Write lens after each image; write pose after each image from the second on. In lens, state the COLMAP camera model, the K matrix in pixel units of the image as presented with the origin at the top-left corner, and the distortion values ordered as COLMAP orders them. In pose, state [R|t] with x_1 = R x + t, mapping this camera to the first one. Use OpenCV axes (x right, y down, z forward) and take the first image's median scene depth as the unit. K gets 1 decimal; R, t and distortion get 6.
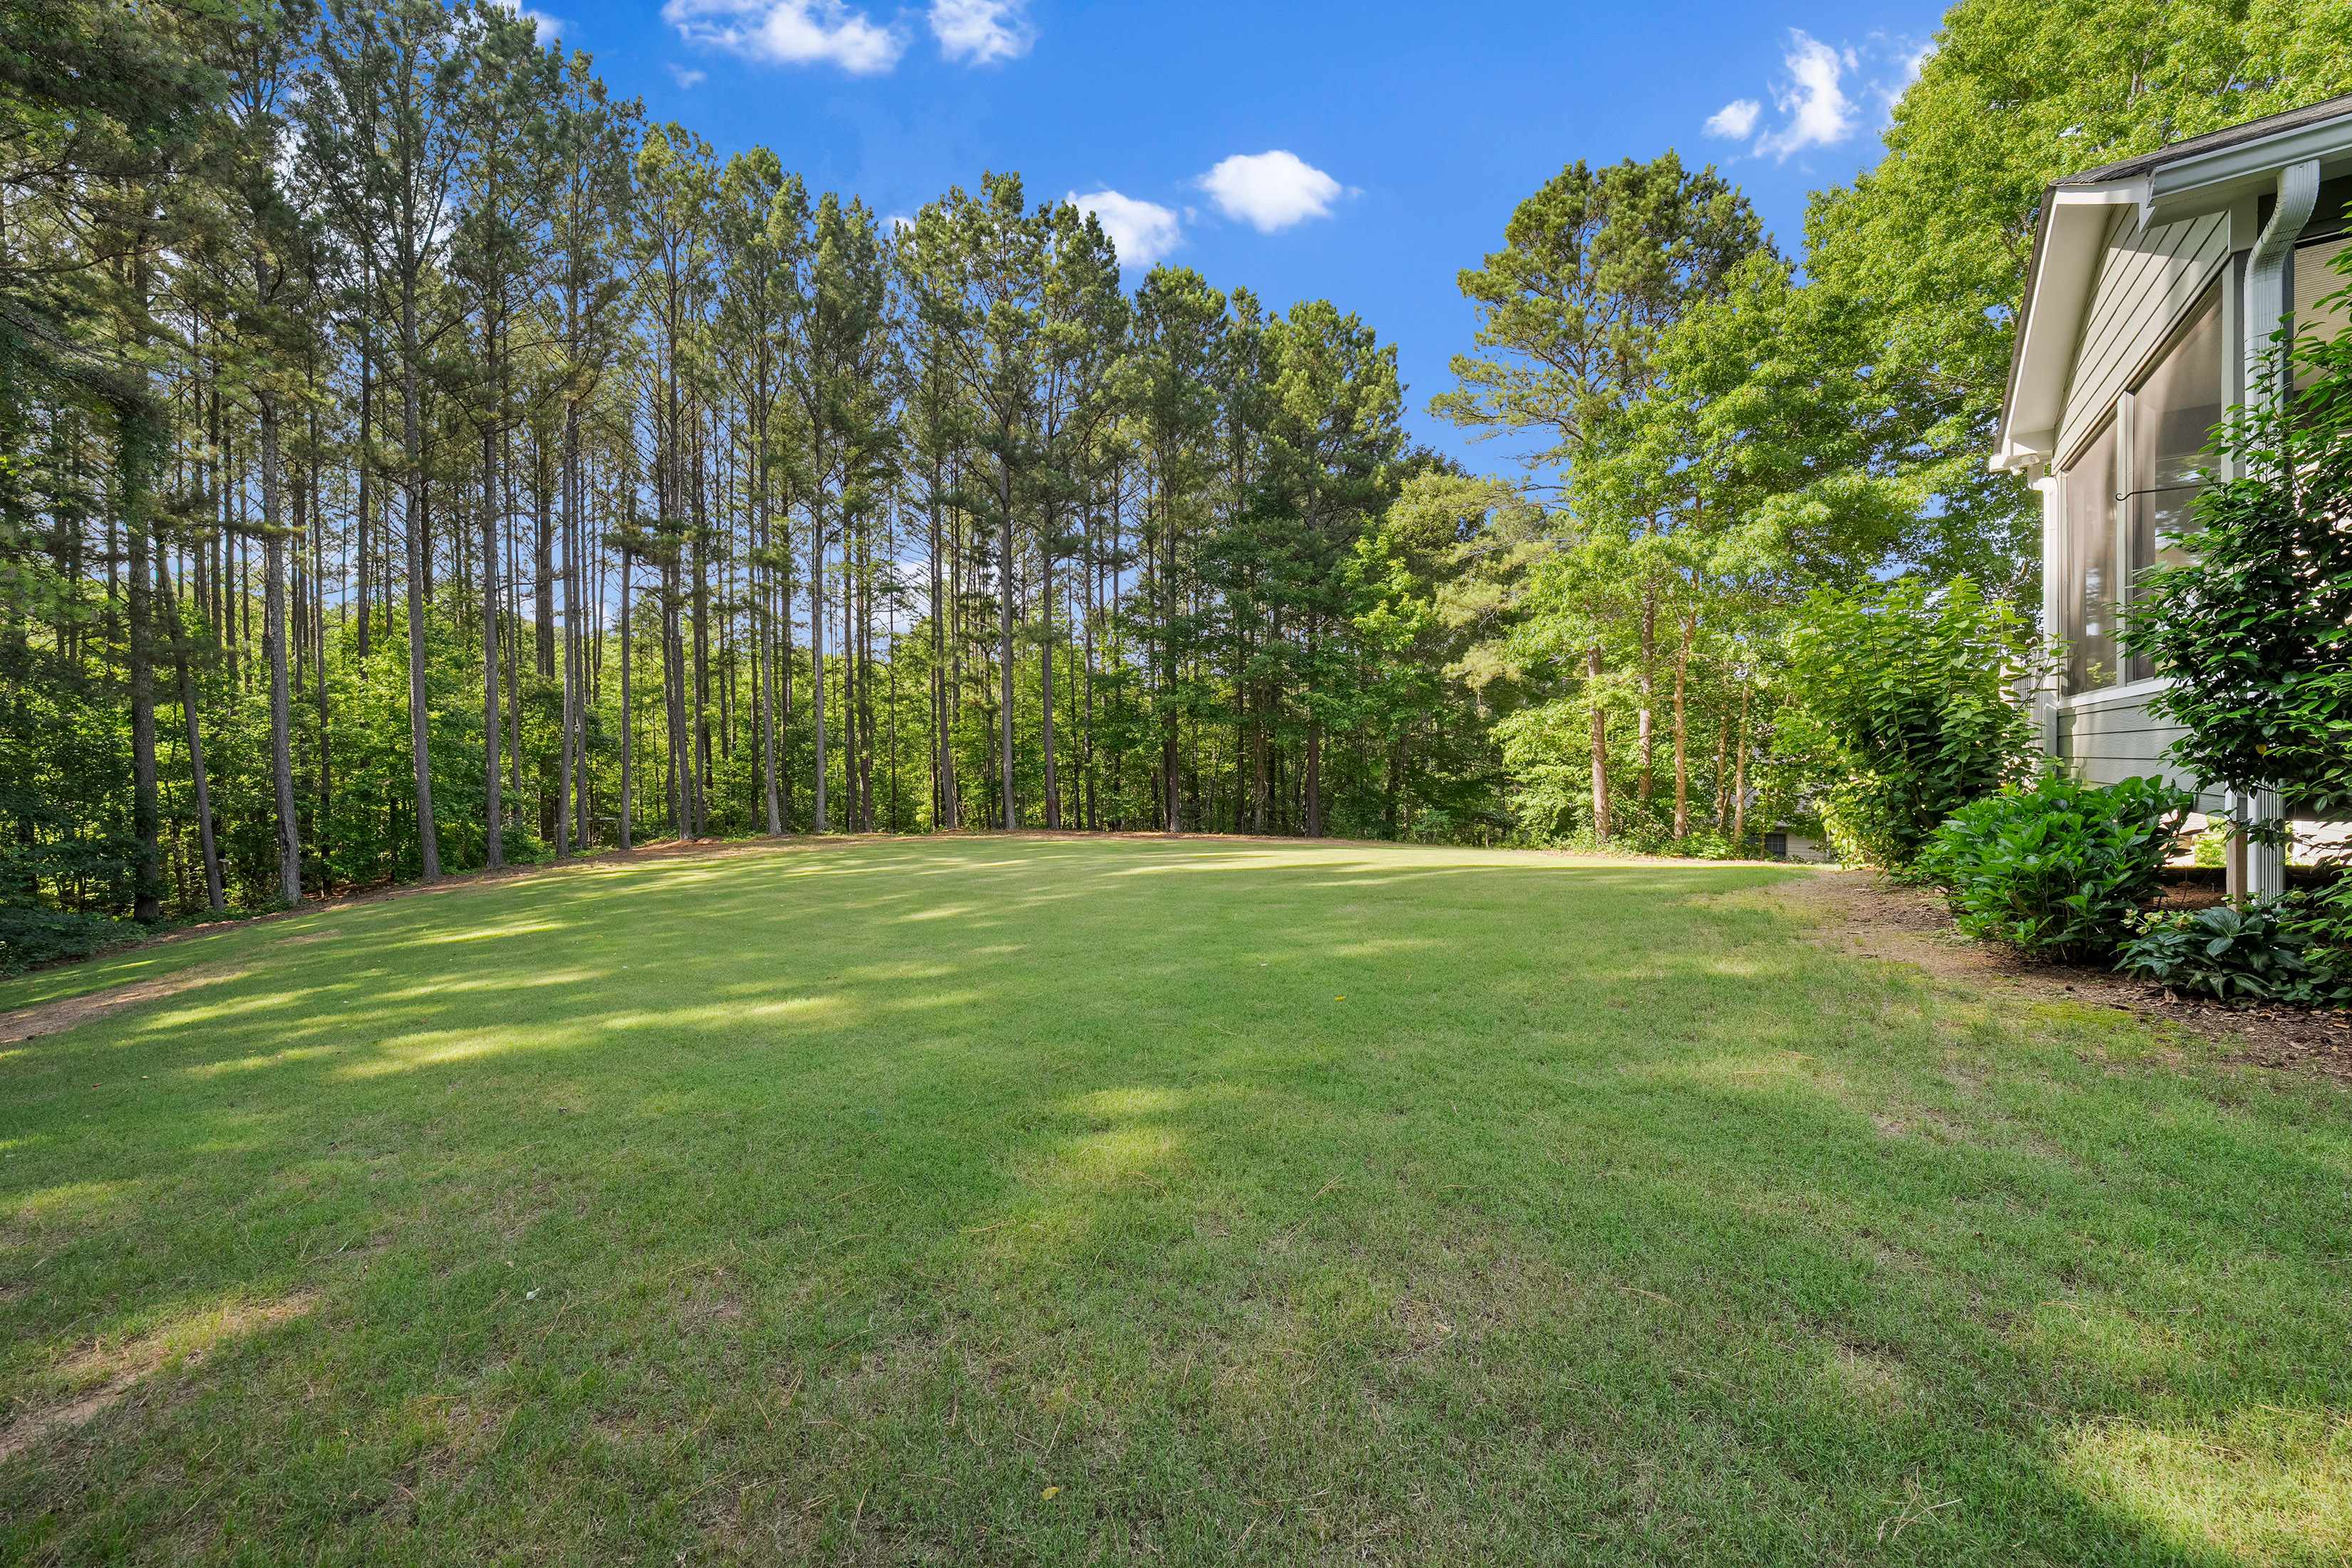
lens RADIAL K [[922.1, 0, 1178.0], [0, 922.1, 780.0], [0, 0, 1]] dist [0.000127, 0.001170]
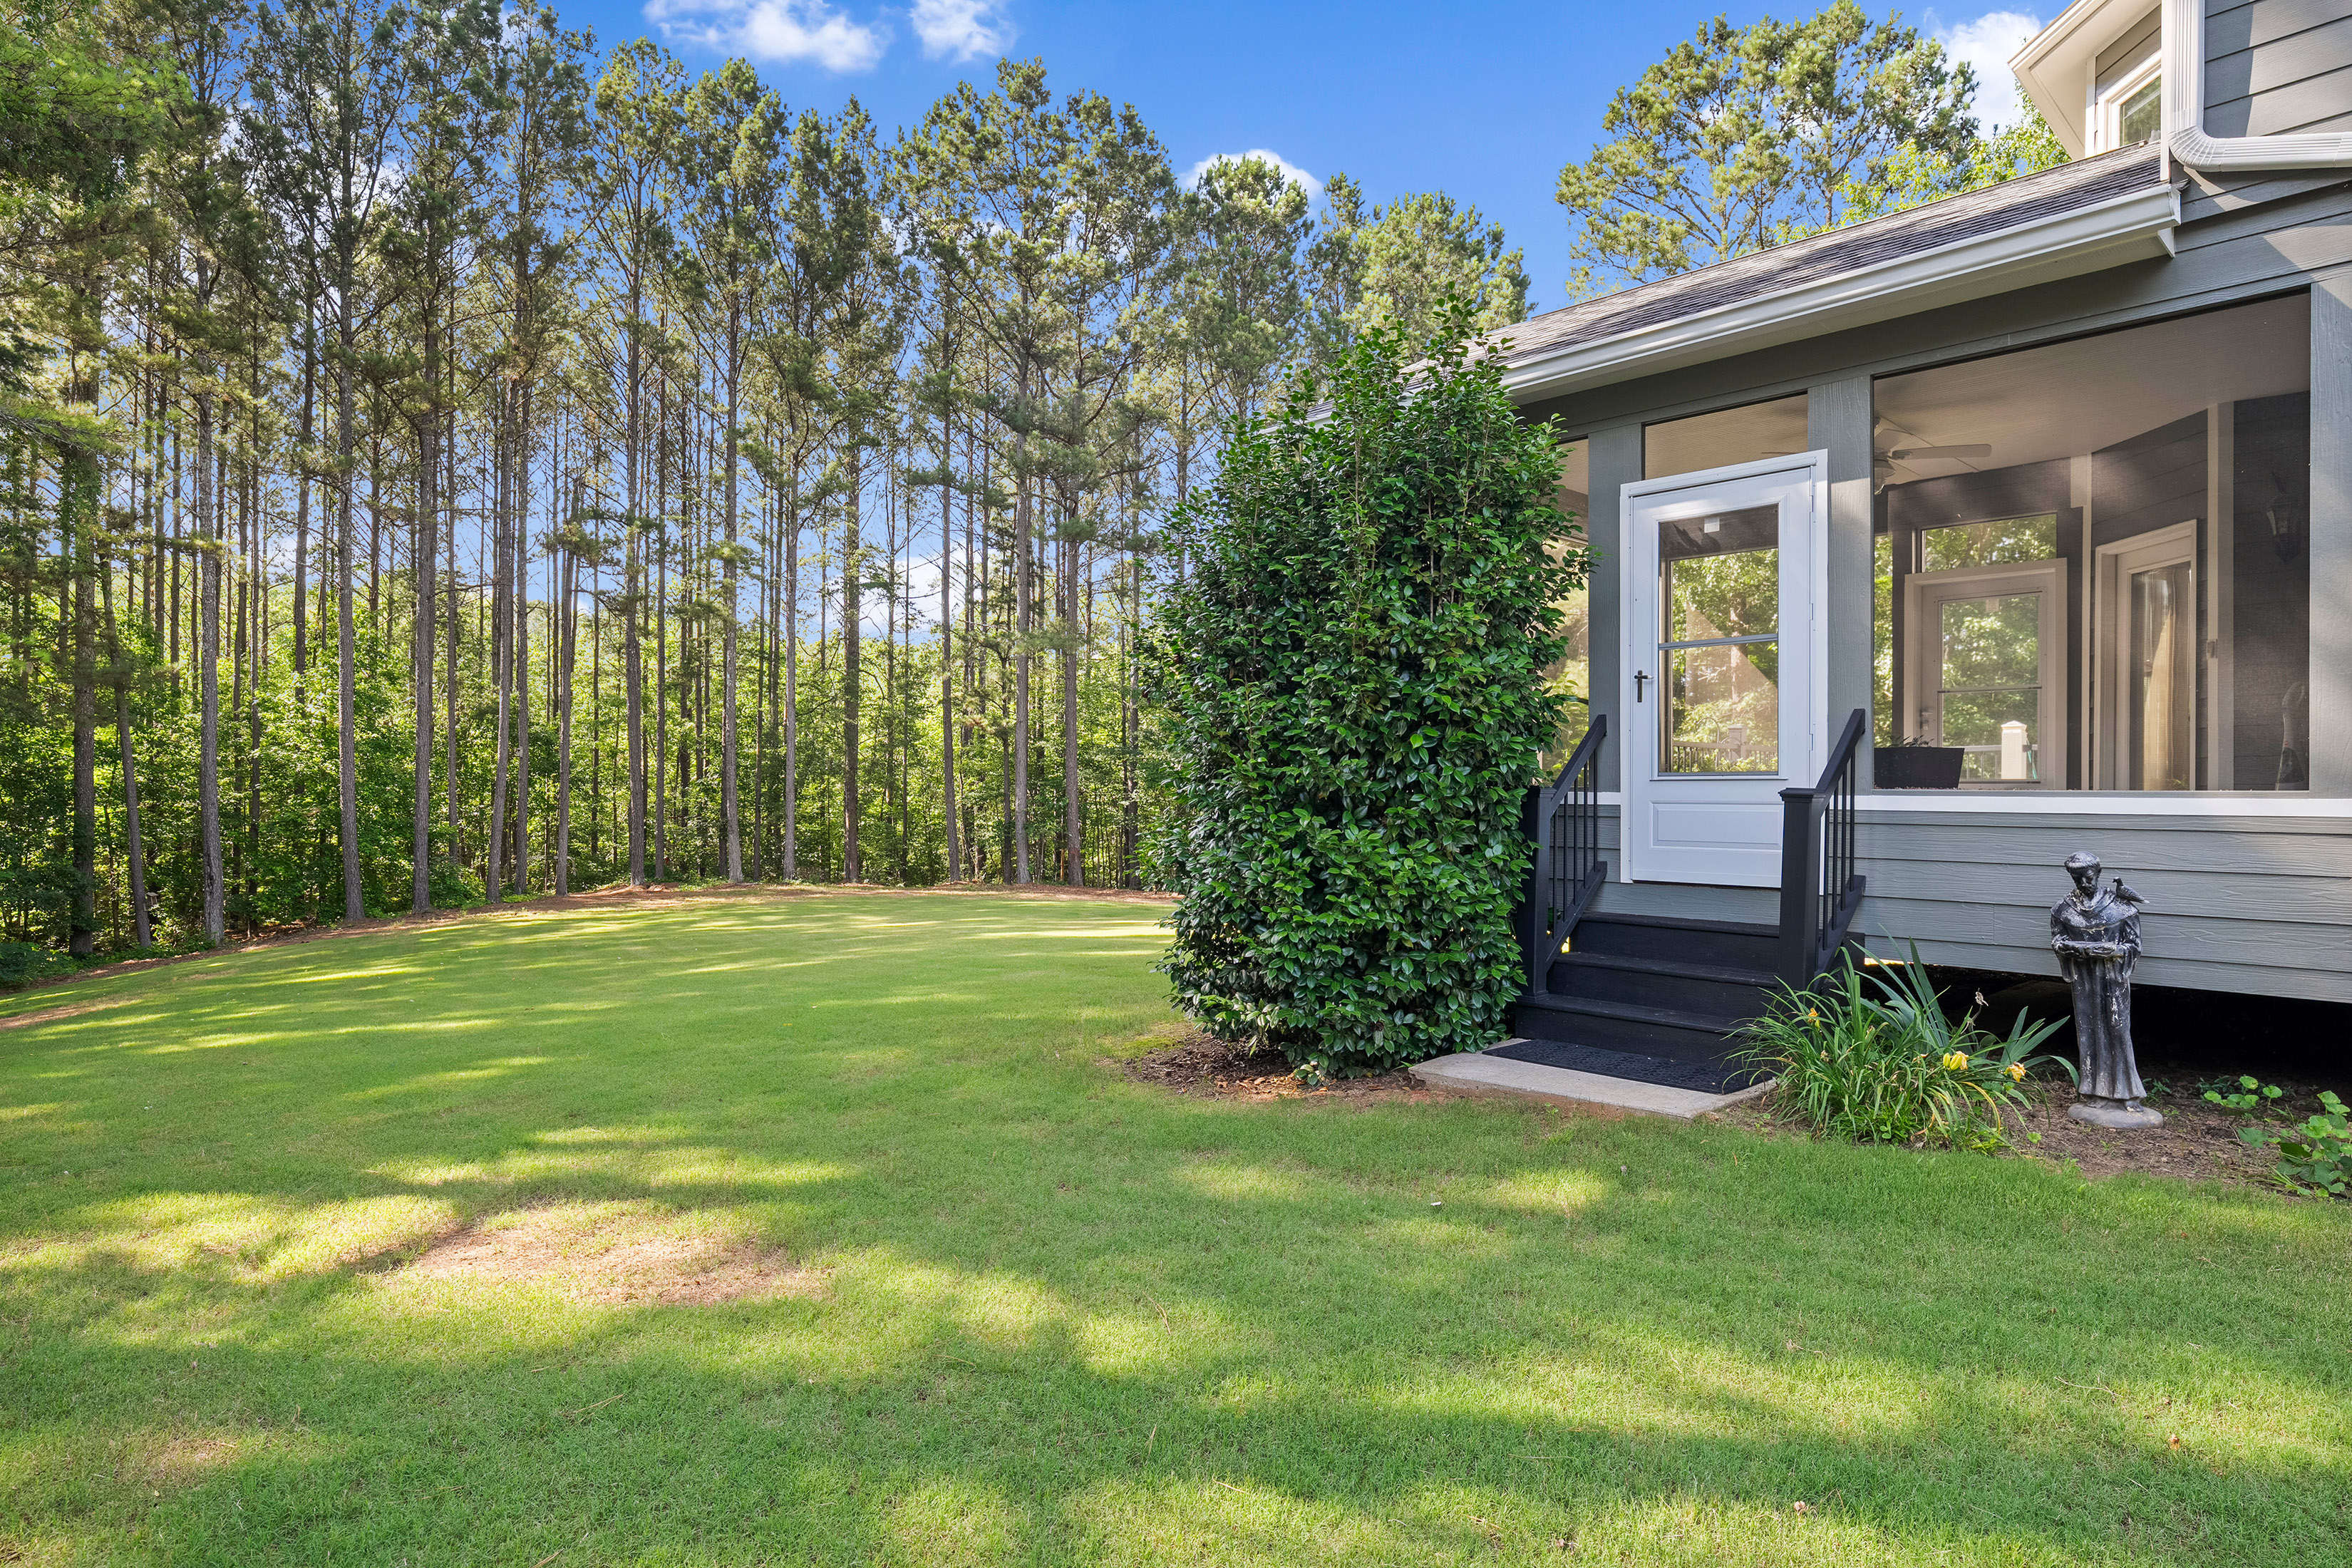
lens RADIAL K [[1363.0, 0, 1177.2], [0, 1363.0, 785.5], [0, 0, 1]] dist [0.018701, -0.005397]
pose [[0.983457, 0.016053, -0.180431, 0.201794], [-0.019564, 0.999652, -0.017695, -0.015406], [0.180084, 0.020932, 0.983428, -0.156357]]
